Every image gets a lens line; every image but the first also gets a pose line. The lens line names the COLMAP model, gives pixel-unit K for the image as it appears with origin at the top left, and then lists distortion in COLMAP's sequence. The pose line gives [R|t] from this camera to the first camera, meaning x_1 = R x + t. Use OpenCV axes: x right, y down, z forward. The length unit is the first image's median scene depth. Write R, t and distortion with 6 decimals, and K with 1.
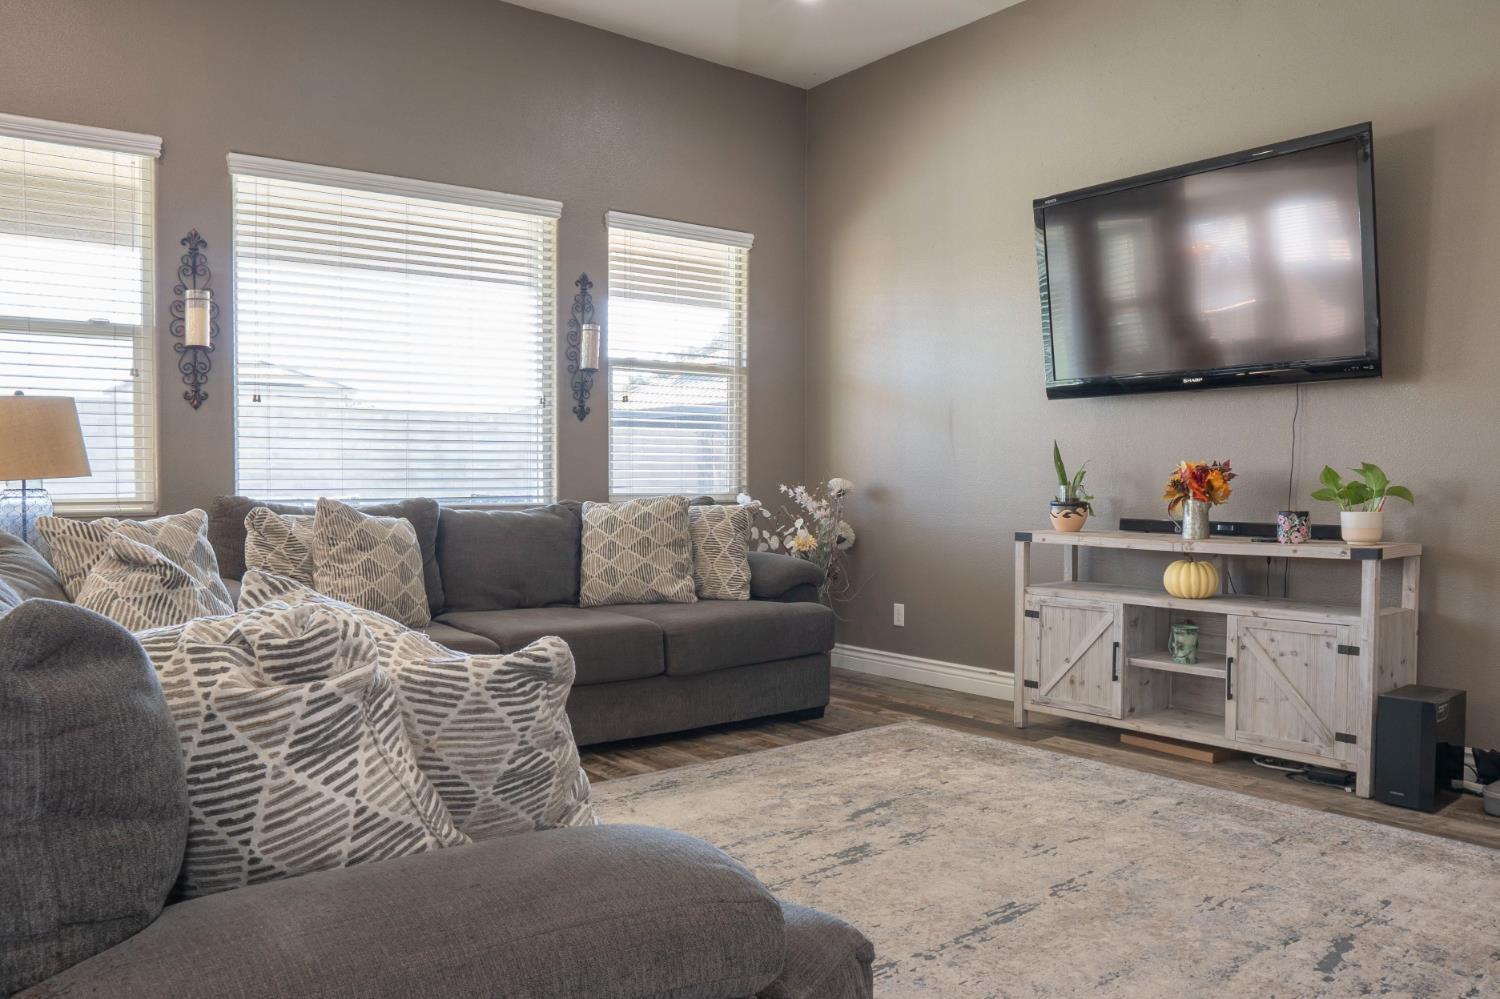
lens RADIAL K [[1115.2, 0, 750.0], [0, 1115.2, 499.5], [0, 0, 1]] dist [-0.094769, 0.064831]
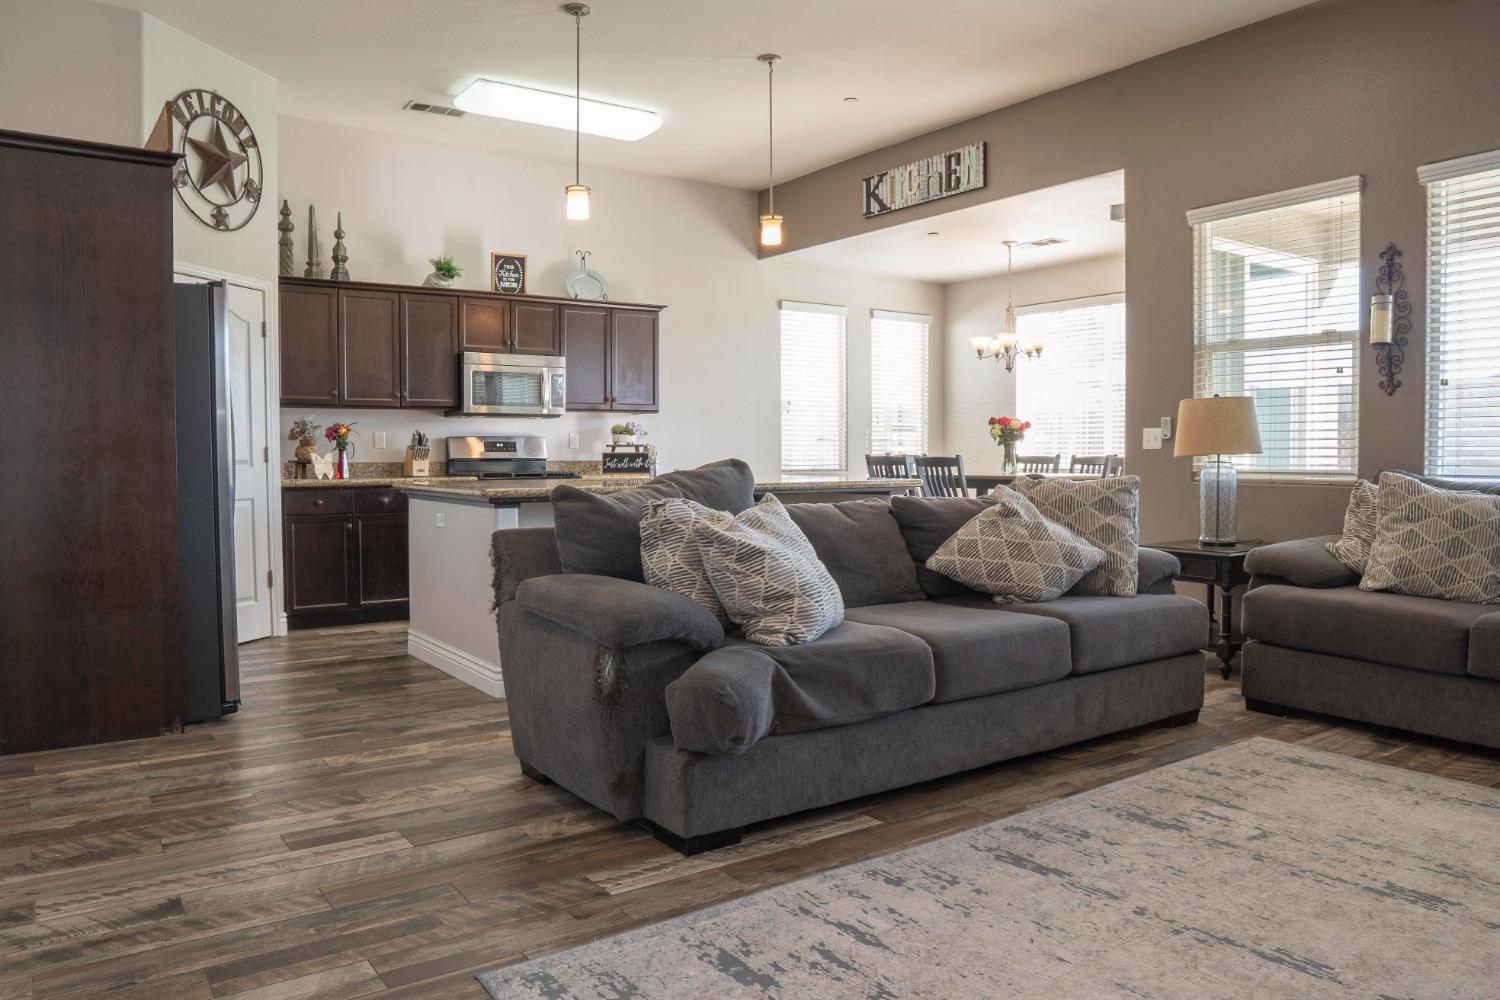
lens RADIAL K [[1055.8, 0, 745.7], [0, 1055.8, 498.5], [0, 0, 1]] dist [-0.114069, 0.075216]
pose [[-0.057184, 0.042374, -0.997464, 0.690526], [-0.019772, 0.998855, 0.043567, -0.007079], [0.998168, 0.022213, -0.056281, 0.406991]]
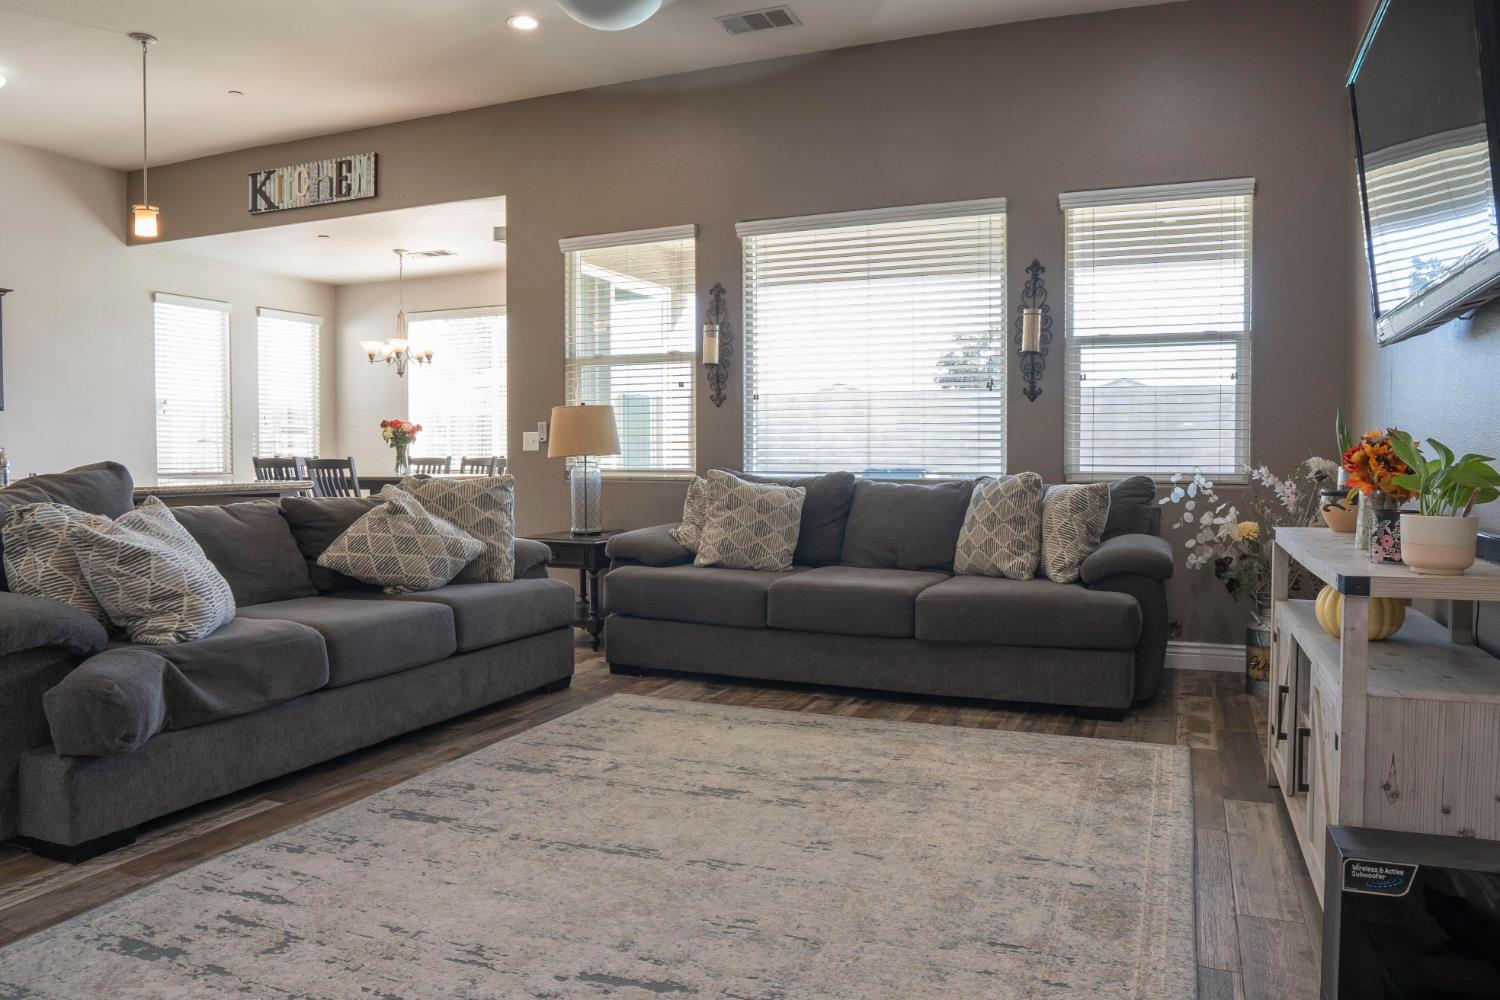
lens RADIAL K [[1055.8, 0, 745.7], [0, 1055.8, 498.5], [0, 0, 1]] dist [-0.114069, 0.075216]
pose [[0.480450, 0.036026, -0.876282, 0.794901], [-0.018840, 0.999349, 0.030756, -0.006712], [0.876820, 0.001732, 0.480816, 0.400388]]
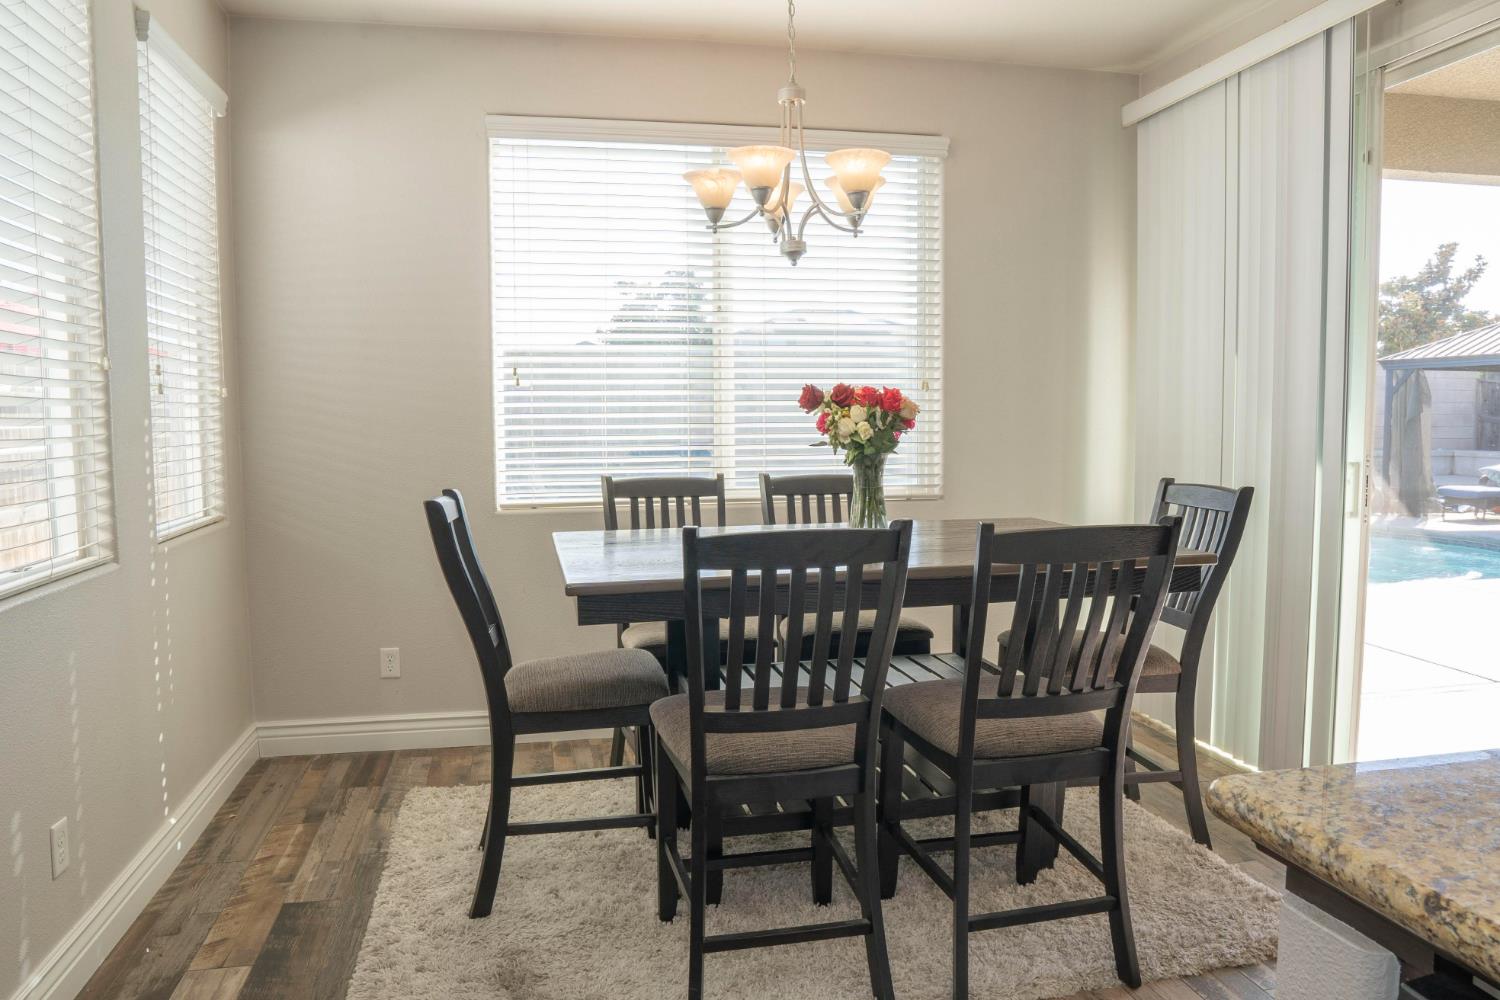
lens RADIAL K [[1055.8, 0, 745.7], [0, 1055.8, 498.5], [0, 0, 1]] dist [-0.114069, 0.075216]
pose [[0.894517, 0.027495, -0.446189, -1.057699], [-0.001913, 0.998333, 0.057684, -0.048334], [0.447031, -0.050745, 0.893078, 0.102973]]
